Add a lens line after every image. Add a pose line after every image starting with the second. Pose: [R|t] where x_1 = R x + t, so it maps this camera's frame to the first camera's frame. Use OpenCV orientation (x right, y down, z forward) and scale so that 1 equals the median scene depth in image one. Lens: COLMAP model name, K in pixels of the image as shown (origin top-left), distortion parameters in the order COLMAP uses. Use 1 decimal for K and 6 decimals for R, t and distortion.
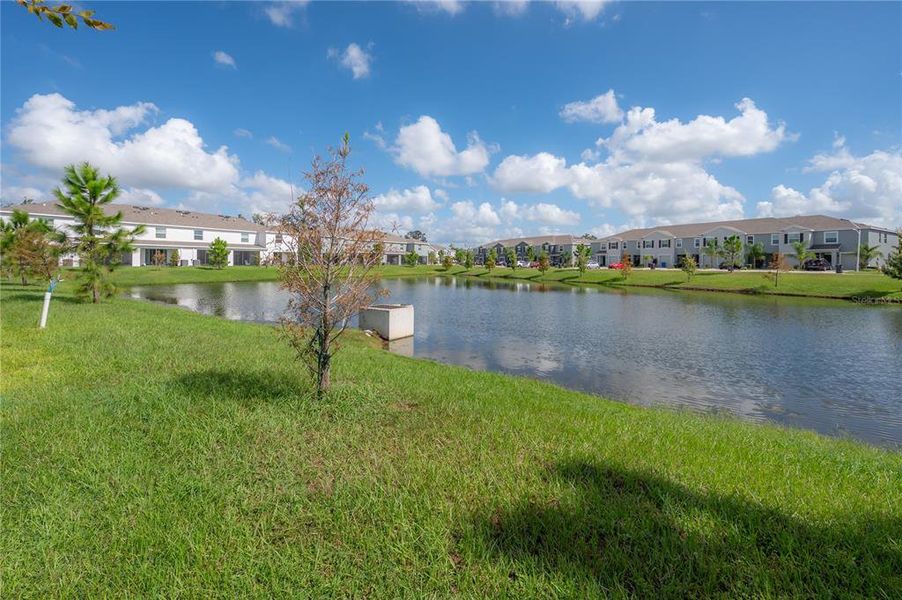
lens RADIAL K [[360.3, 0, 448.9], [0, 360.3, 311.6], [0, 0, 1]] dist [-0.007042, 0.000328]
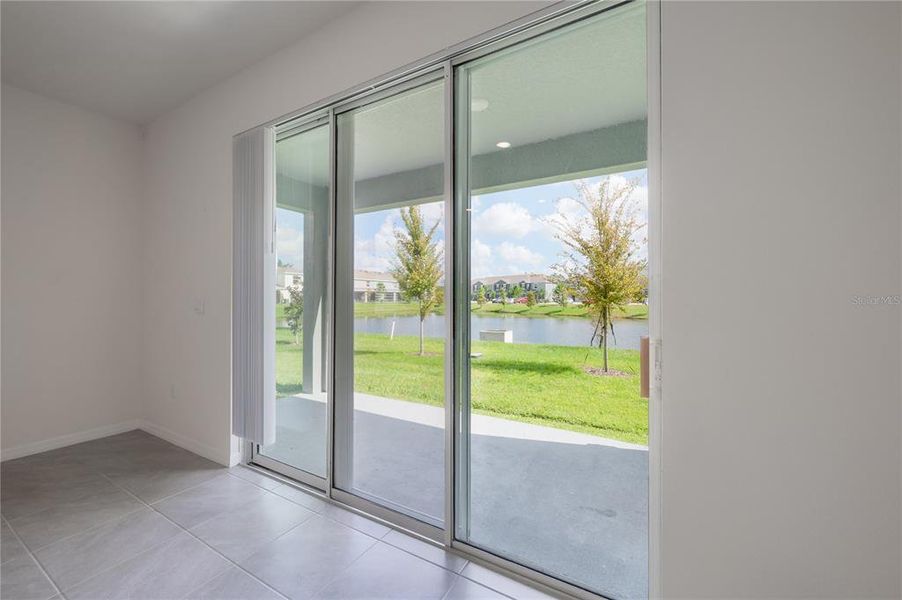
lens RADIAL K [[360.3, 0, 451.4], [0, 360.3, 299.1], [0, 0, 1]] dist [-0.007042, 0.000328]
pose [[0.992607, -0.006137, 0.121216, -0.102671], [0.021974, 0.991303, -0.129748, 0.008782], [-0.119366, 0.131453, 0.984110, -0.099066]]
